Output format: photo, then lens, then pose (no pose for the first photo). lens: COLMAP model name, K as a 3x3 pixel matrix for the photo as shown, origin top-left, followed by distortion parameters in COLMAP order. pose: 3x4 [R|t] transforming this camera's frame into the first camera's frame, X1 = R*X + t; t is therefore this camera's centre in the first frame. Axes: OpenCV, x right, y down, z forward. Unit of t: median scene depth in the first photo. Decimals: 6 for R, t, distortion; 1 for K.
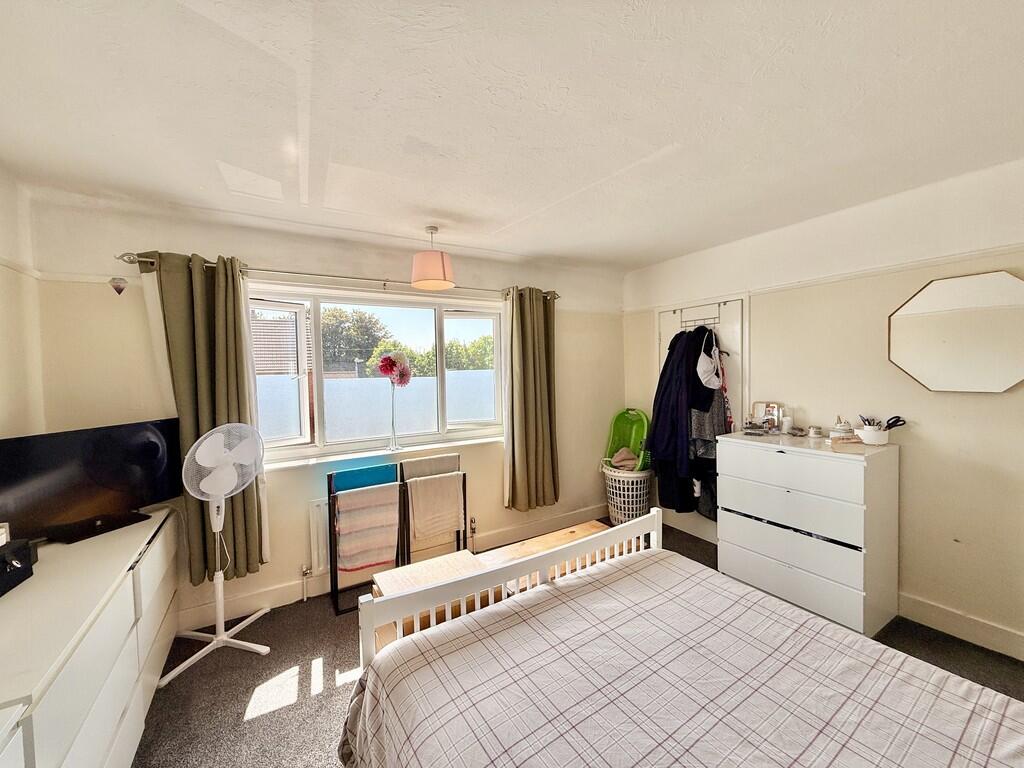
lens RADIAL K [[405.7, 0, 512.0], [0, 405.7, 384.0], [0, 0, 1]] dist [0.012072, 0.000039]
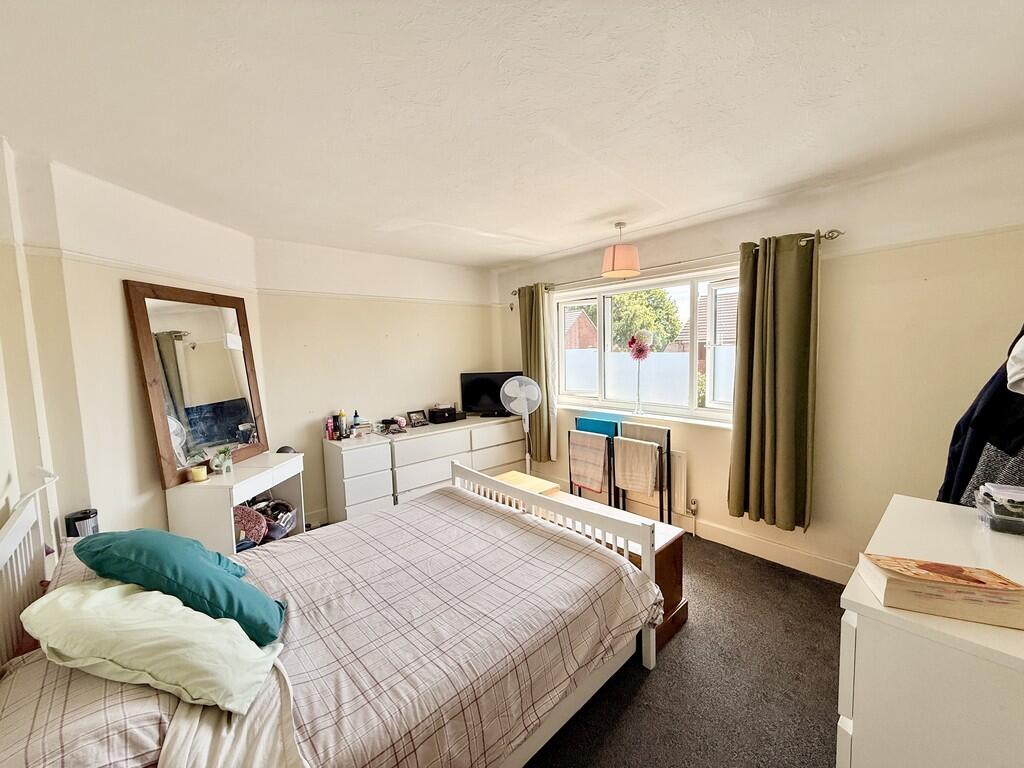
lens RADIAL K [[405.7, 0, 512.0], [0, 405.7, 384.0], [0, 0, 1]] dist [0.012072, 0.000039]
pose [[0.189649, 0.108917, -0.975792, 0.923890], [-0.009879, 0.993990, 0.109028, -0.057384], [0.981802, -0.011038, 0.189585, 0.482824]]
